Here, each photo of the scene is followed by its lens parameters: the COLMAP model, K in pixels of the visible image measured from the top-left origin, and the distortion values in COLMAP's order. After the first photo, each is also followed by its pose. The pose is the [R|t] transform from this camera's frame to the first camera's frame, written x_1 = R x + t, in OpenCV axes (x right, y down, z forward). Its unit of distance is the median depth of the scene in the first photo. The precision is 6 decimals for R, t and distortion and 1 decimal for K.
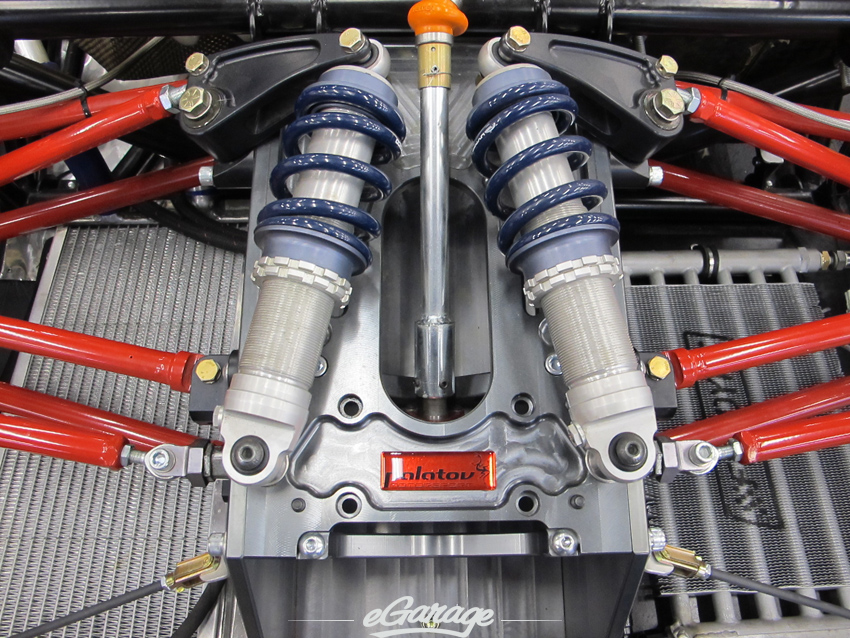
lens RADIAL K [[688.9, 0, 425.0], [0, 688.9, 319.0], [0, 0, 1]] dist [-0.105379, 0.006716]
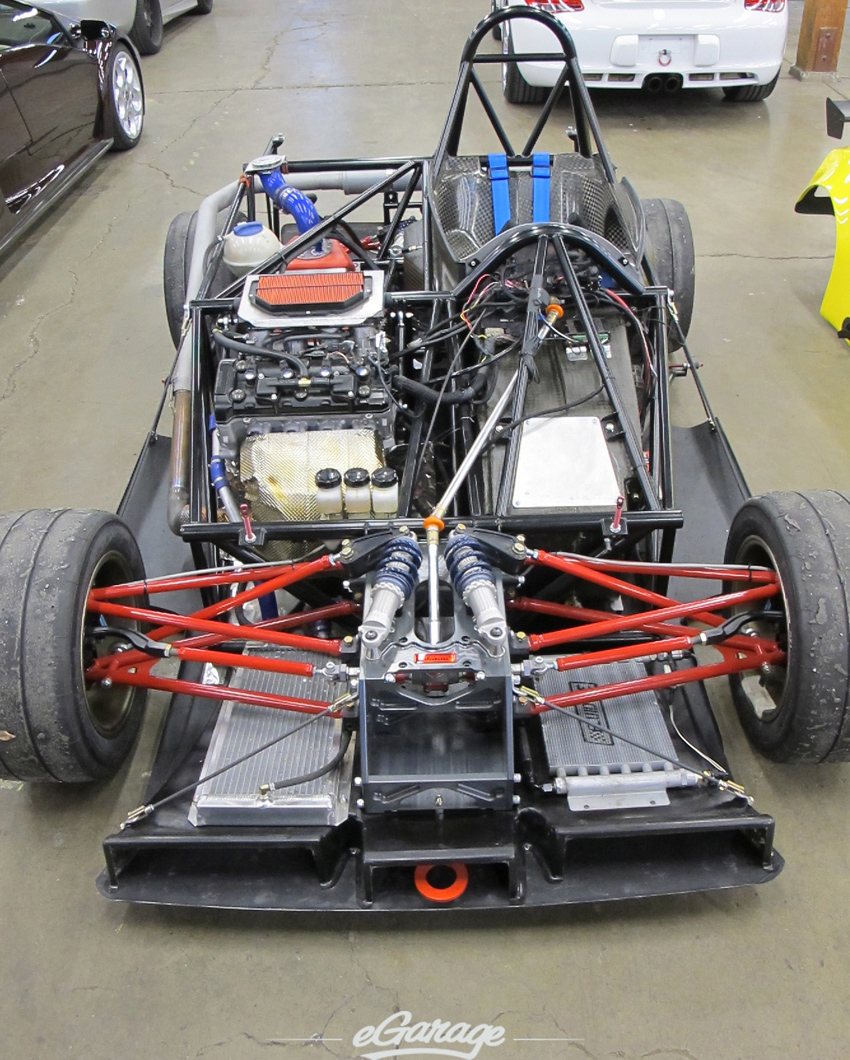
lens RADIAL K [[940.0, 0, 425.0], [0, 940.0, 530.0], [0, 0, 1]] dist [-0.127702, 0.012784]
pose [[0.999115, -0.026434, -0.032711, 0.111910], [0.002418, 0.812605, -0.582809, 1.924499], [0.041987, 0.582214, 0.811950, -2.262767]]
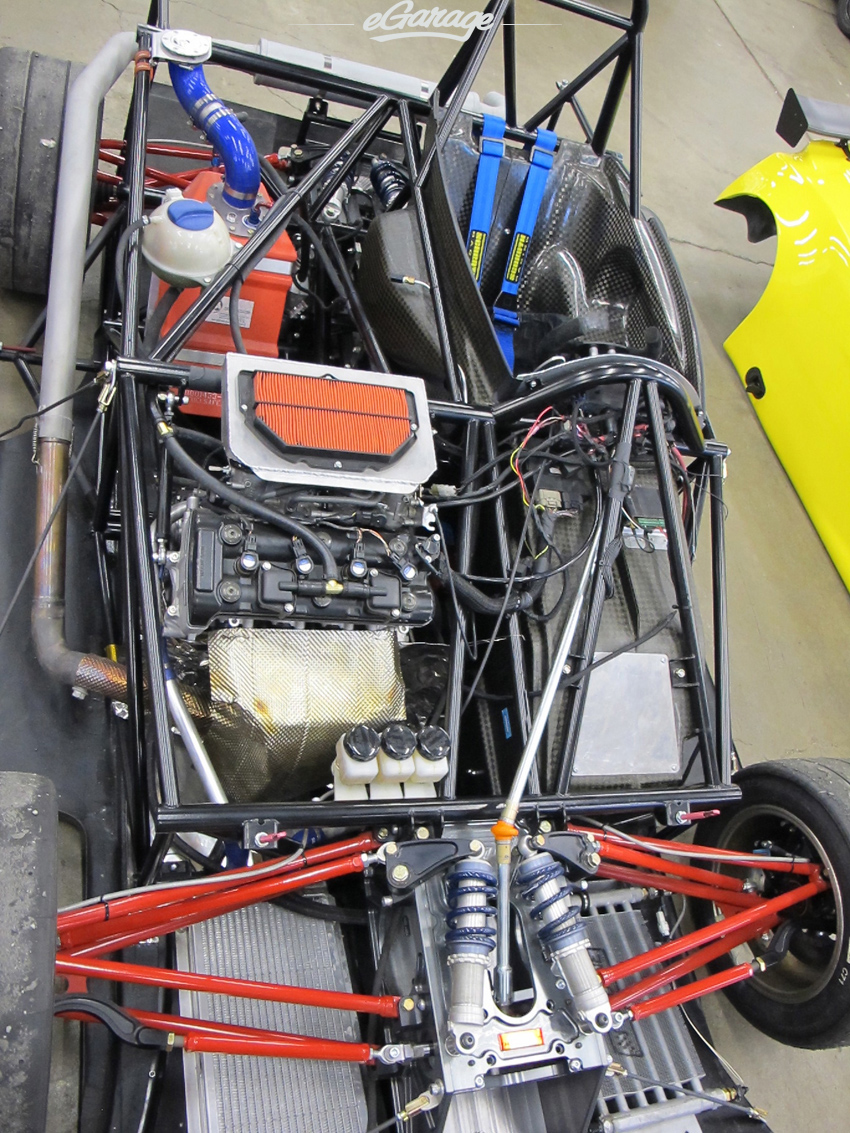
lens RADIAL K [[918.2, 0, 425.0], [0, 918.2, 566.5], [0, 0, 1]] dist [-0.105379, 0.006716]
pose [[0.929822, 0.065573, 0.362120, -1.393528], [0.044521, 0.956726, -0.287563, -0.426537], [-0.365306, 0.283504, 0.886666, -1.863752]]
